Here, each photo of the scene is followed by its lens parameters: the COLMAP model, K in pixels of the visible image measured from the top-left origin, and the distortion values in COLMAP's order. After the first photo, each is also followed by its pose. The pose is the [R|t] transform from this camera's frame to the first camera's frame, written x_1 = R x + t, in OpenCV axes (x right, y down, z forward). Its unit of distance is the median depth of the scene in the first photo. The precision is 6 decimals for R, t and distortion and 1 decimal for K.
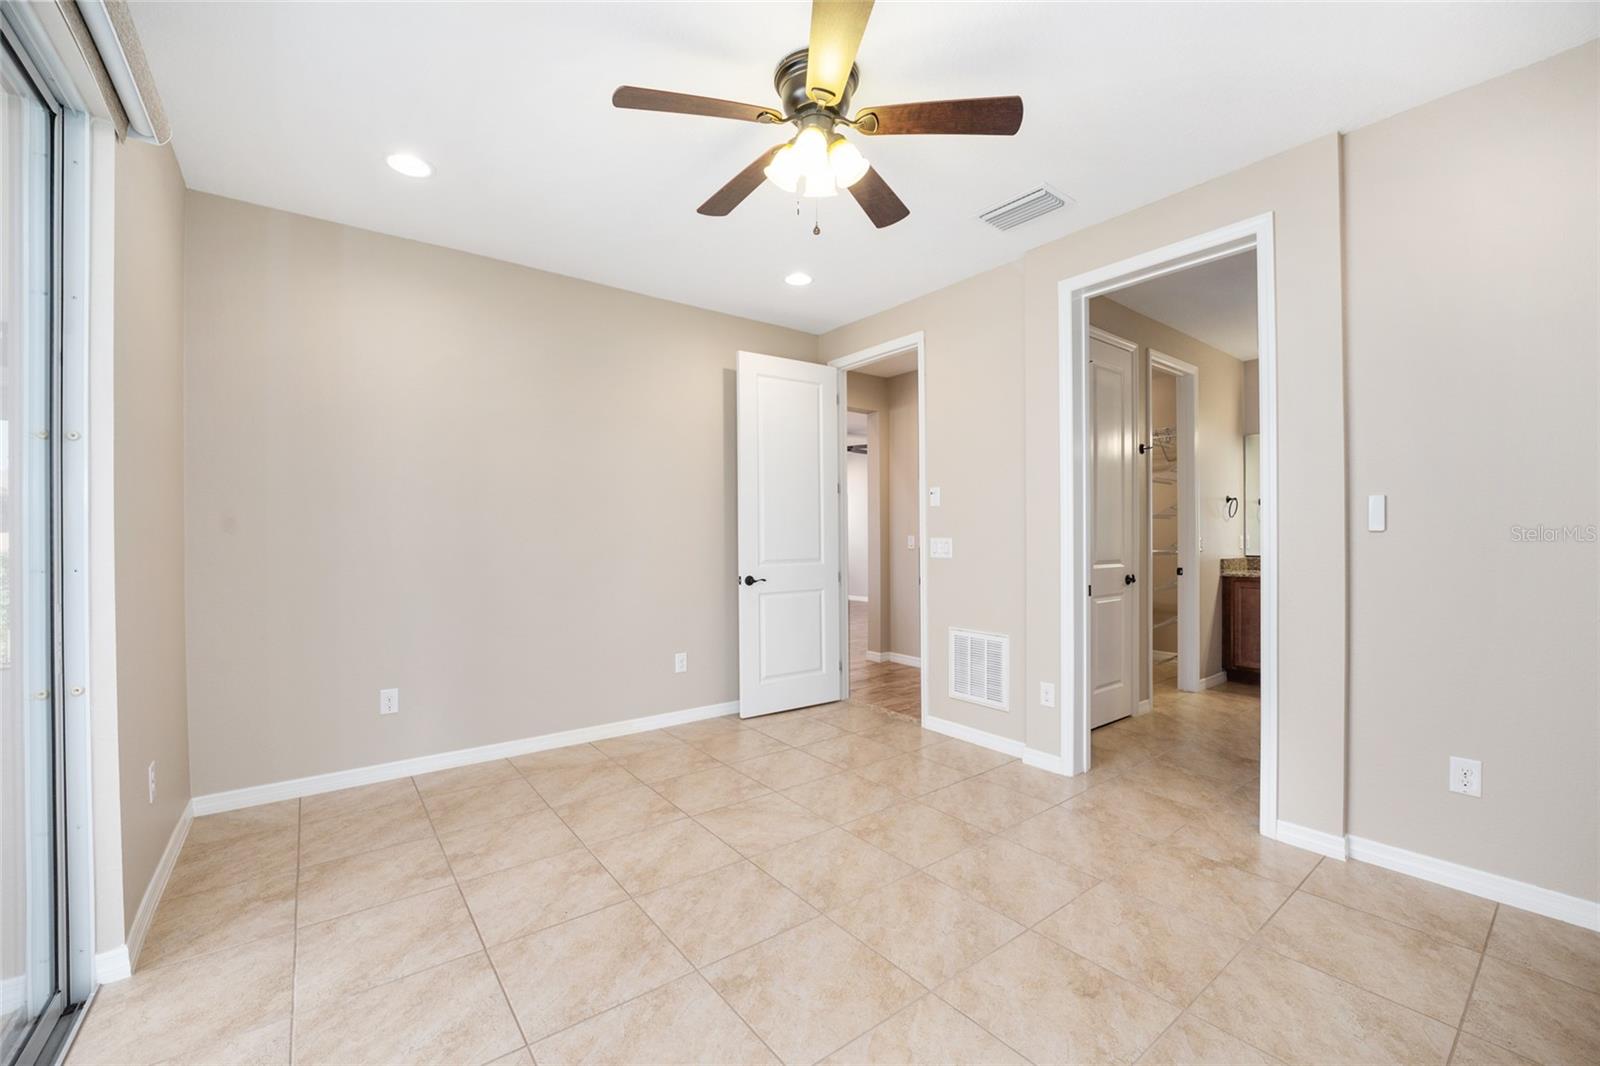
lens RADIAL K [[638.0, 0, 800.4], [0, 638.0, 527.2], [0, 0, 1]] dist [-0.026249, 0.005917]
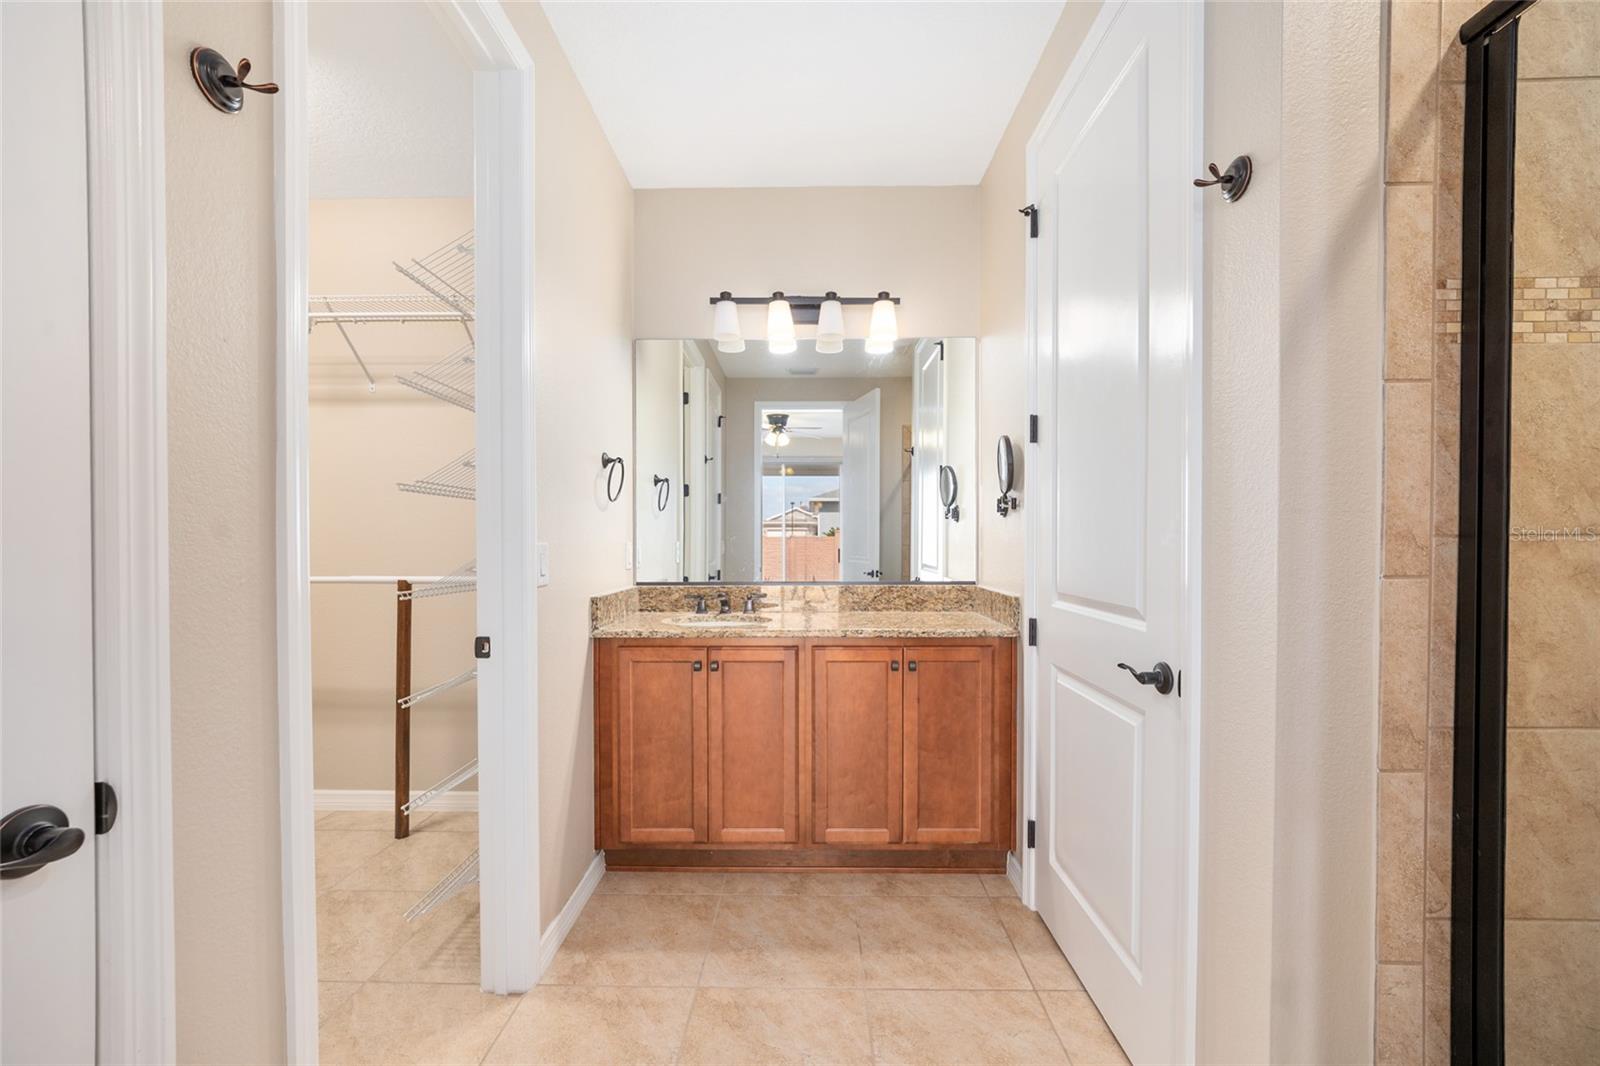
lens RADIAL K [[643.1, 0, 802.5], [0, 643.1, 534.4], [0, 0, 1]] dist [-0.029844, 0.005064]
pose [[0.620191, 0.004196, 0.784439, 0.418589], [-0.001387, 0.999990, -0.004252, 0.009829], [-0.784449, 0.001549, 0.620191, 0.624945]]
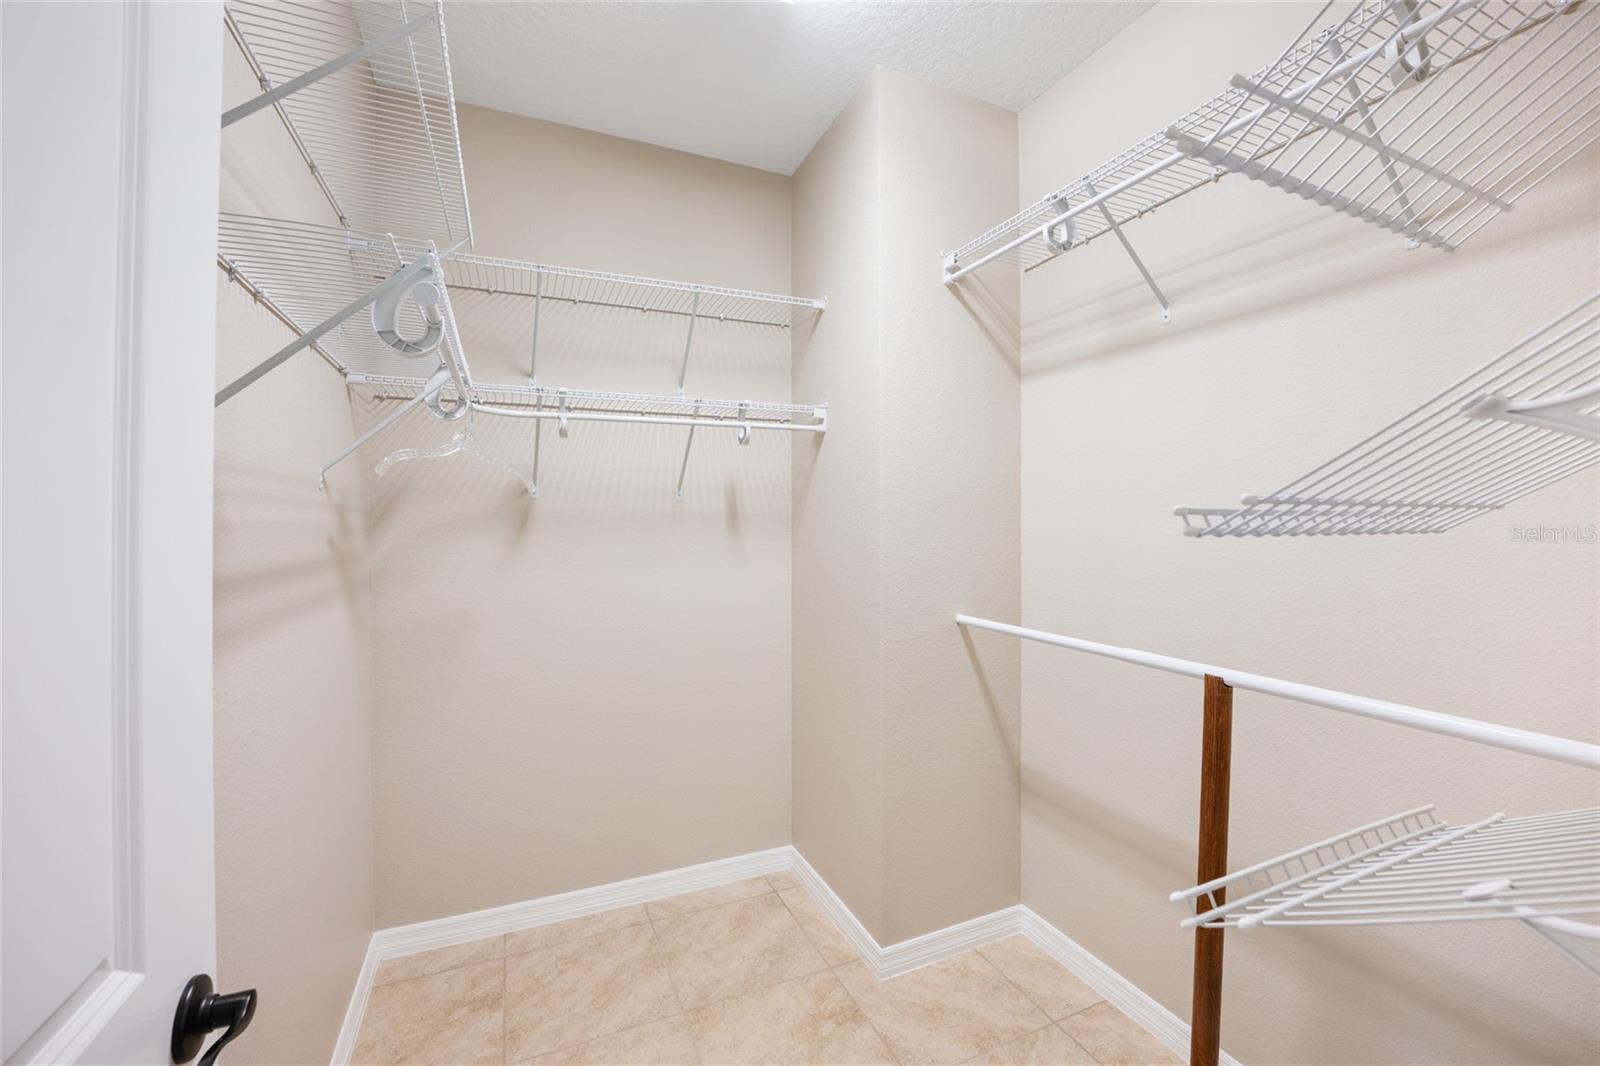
lens RADIAL K [[650.7, 0, 804.1], [0, 650.7, 536.2], [0, 0, 1]] dist [-0.026242, 0.002965]
pose [[0.970901, 0.002187, -0.239470, 0.522836], [0.004482, 0.999617, 0.027304, -0.018640], [0.239438, -0.027583, 0.970520, 0.908072]]
